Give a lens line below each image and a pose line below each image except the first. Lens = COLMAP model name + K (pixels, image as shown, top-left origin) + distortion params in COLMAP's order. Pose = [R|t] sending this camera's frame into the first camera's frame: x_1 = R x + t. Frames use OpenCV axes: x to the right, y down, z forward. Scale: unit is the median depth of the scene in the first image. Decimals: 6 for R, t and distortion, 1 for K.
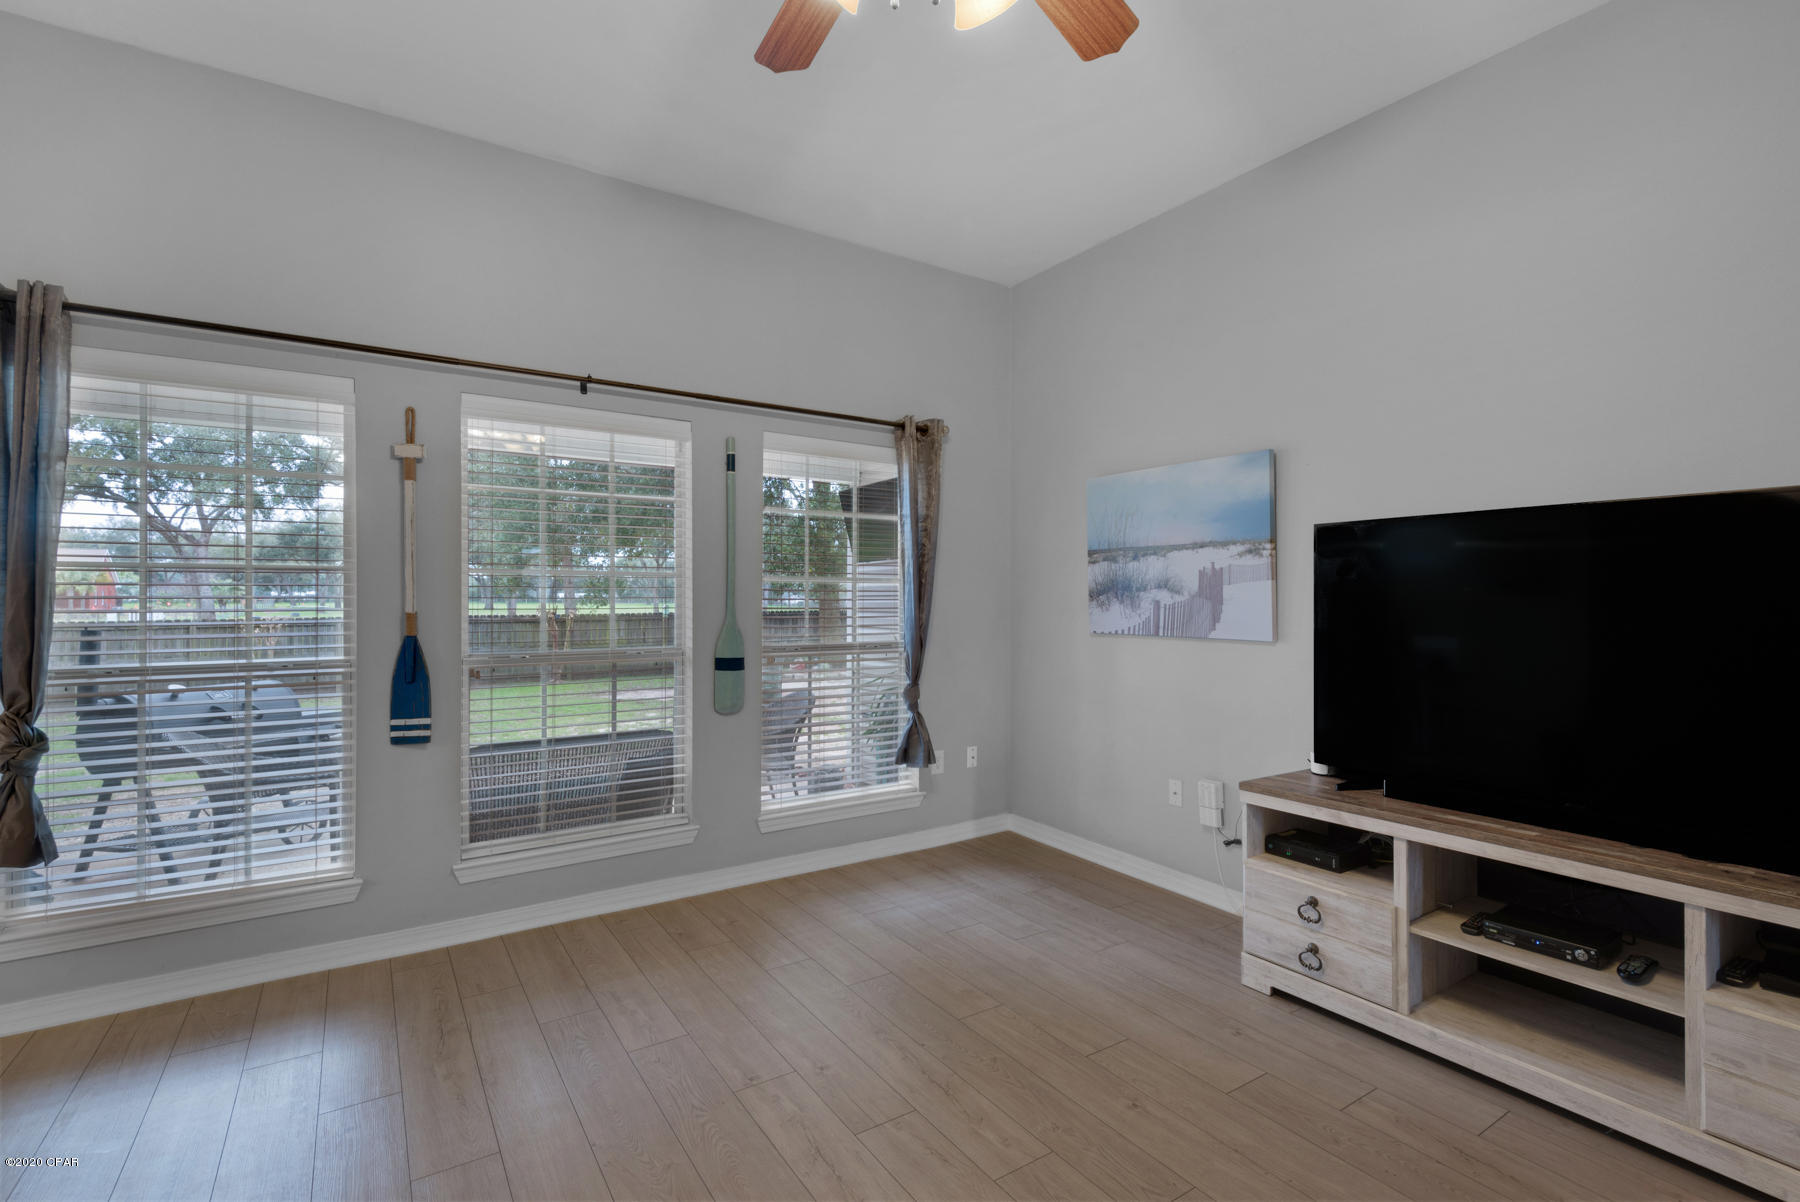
lens RADIAL K [[806.6, 0, 922.1], [0, 806.6, 603.3], [0, 0, 1]] dist [0.032189, -0.017848]
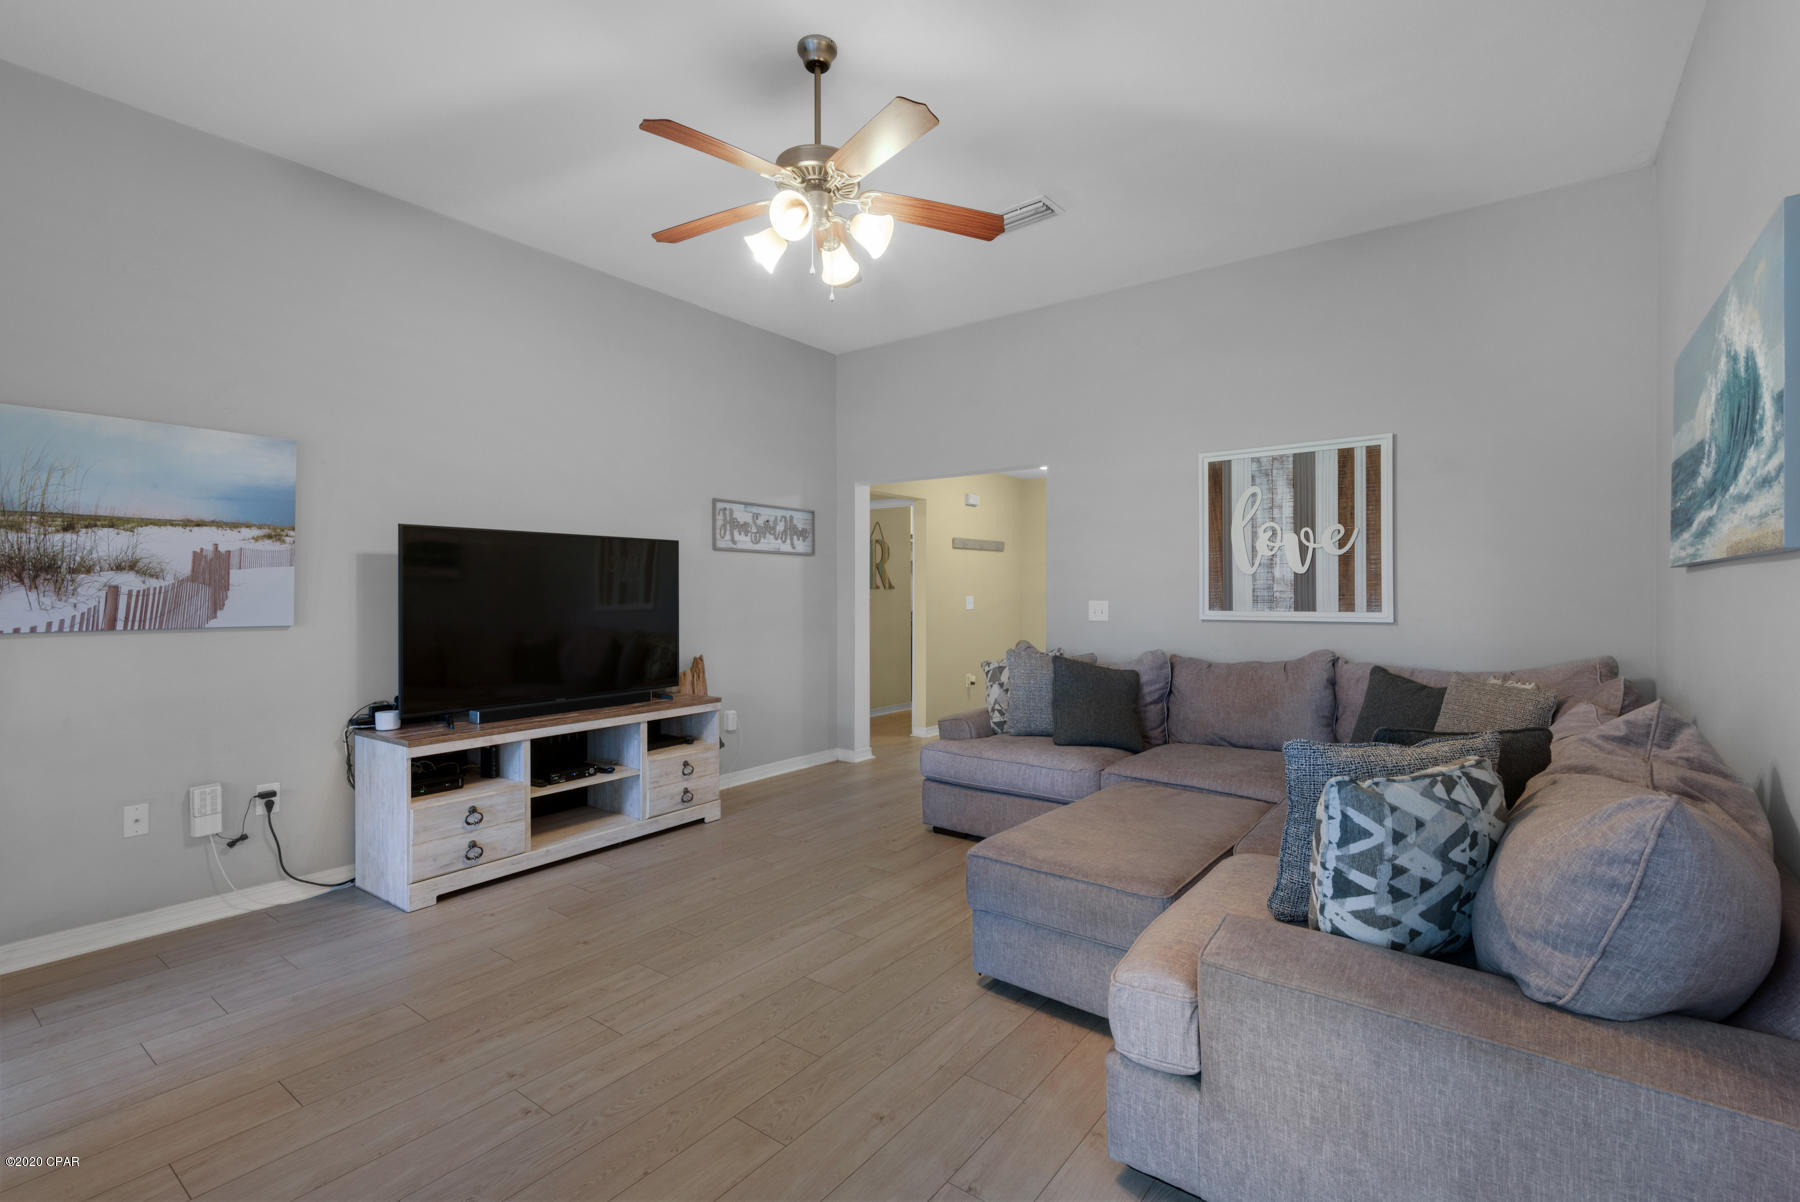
lens RADIAL K [[822.7, 0, 867.3], [0, 822.7, 592.7], [0, 0, 1]] dist [0.037533, -0.000417]
pose [[-0.282867, -0.005745, 0.959142, -0.755404], [0.001561, 0.999978, 0.006450, -0.000788], [-0.959158, 0.003321, -0.282852, 0.560773]]
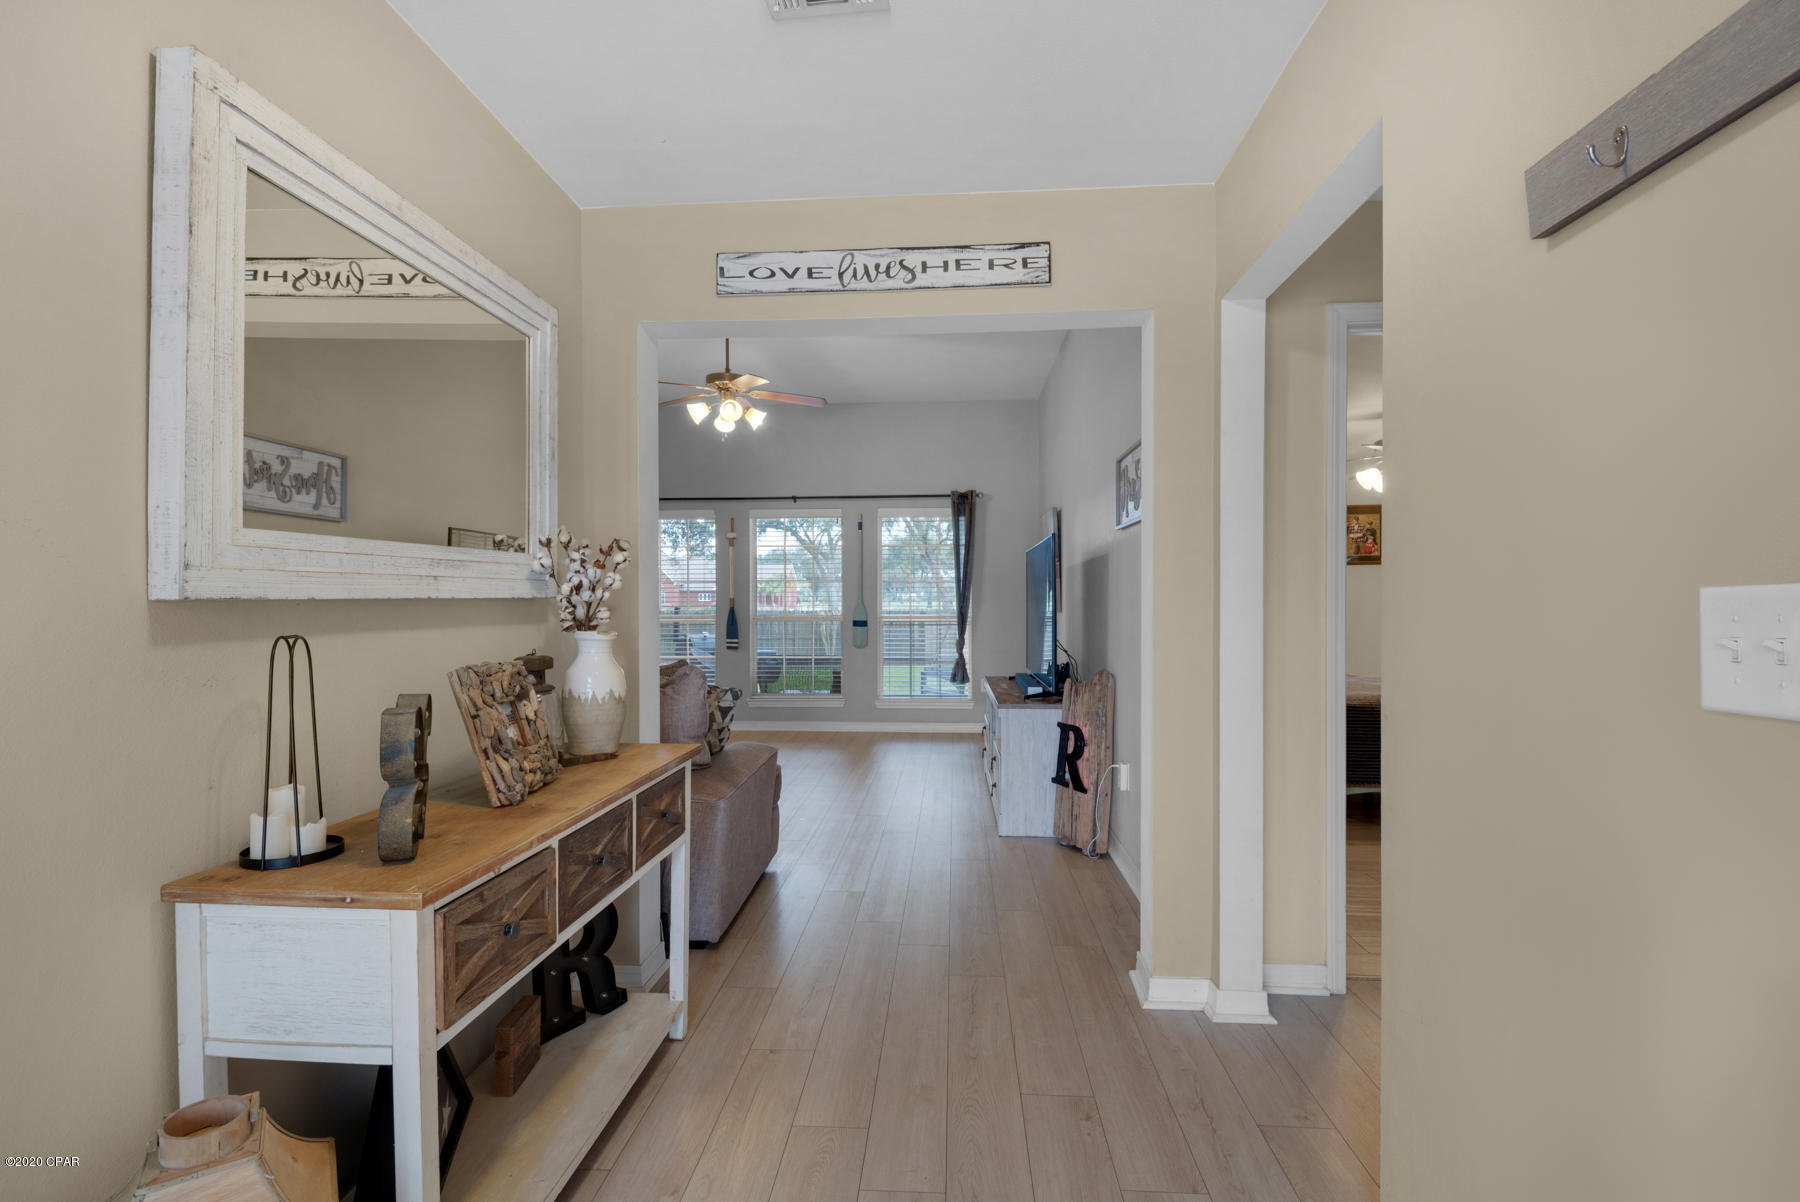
lens RADIAL K [[851.0, 0, 900.0], [0, 851.0, 601.0], [0, 0, 1]] dist [0.001257, 0.000082]
pose [[0.788629, -0.003855, -0.614858, 1.235098], [0.002596, 0.999992, -0.002941, 0.025952], [0.614864, 0.000723, 0.788633, -0.679503]]
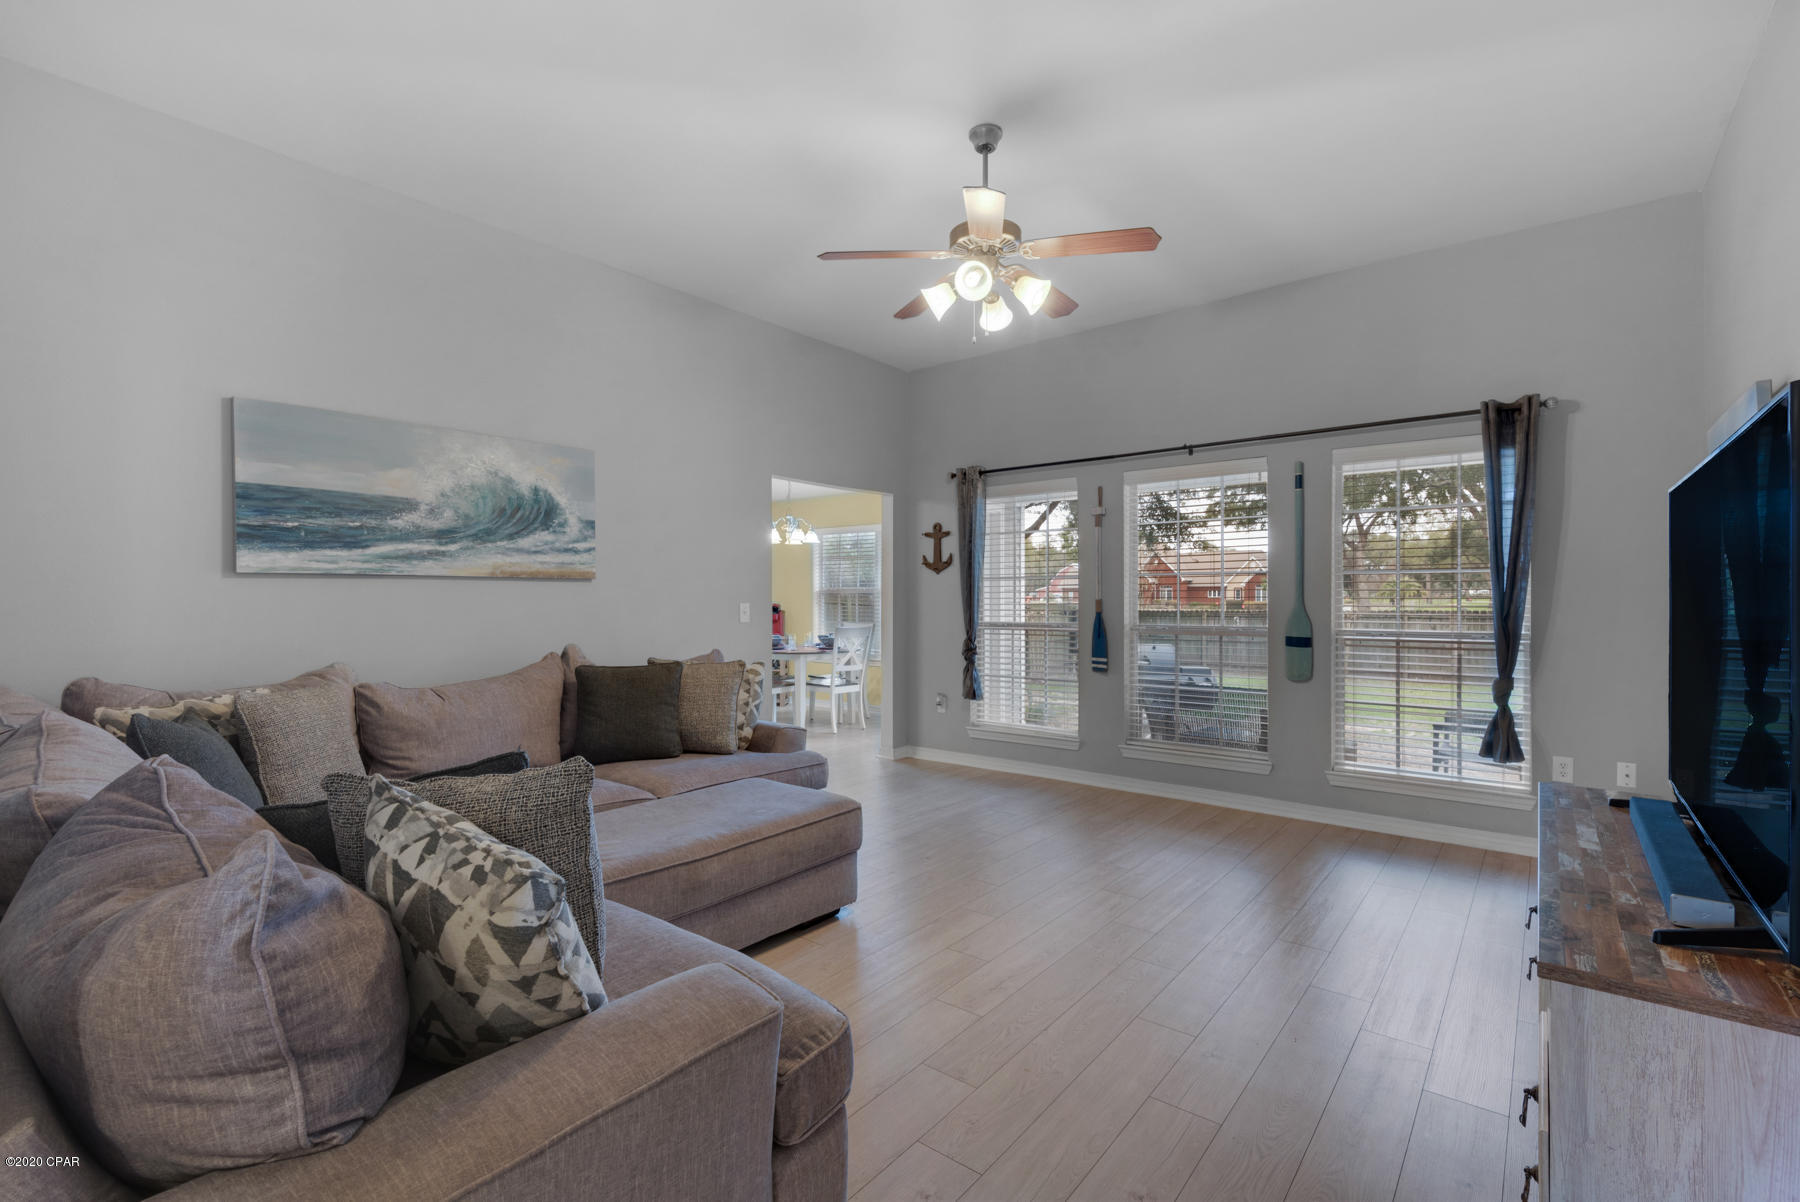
lens RADIAL K [[822.5, 0, 886.8], [0, 822.5, 600.0], [0, 0, 1]] dist [0.004663, -0.000680]
pose [[0.289677, 0.000841, -0.957124, 0.845732], [-0.000469, 1.000000, 0.000736, 0.009754], [0.957124, 0.000235, 0.289677, 0.013937]]
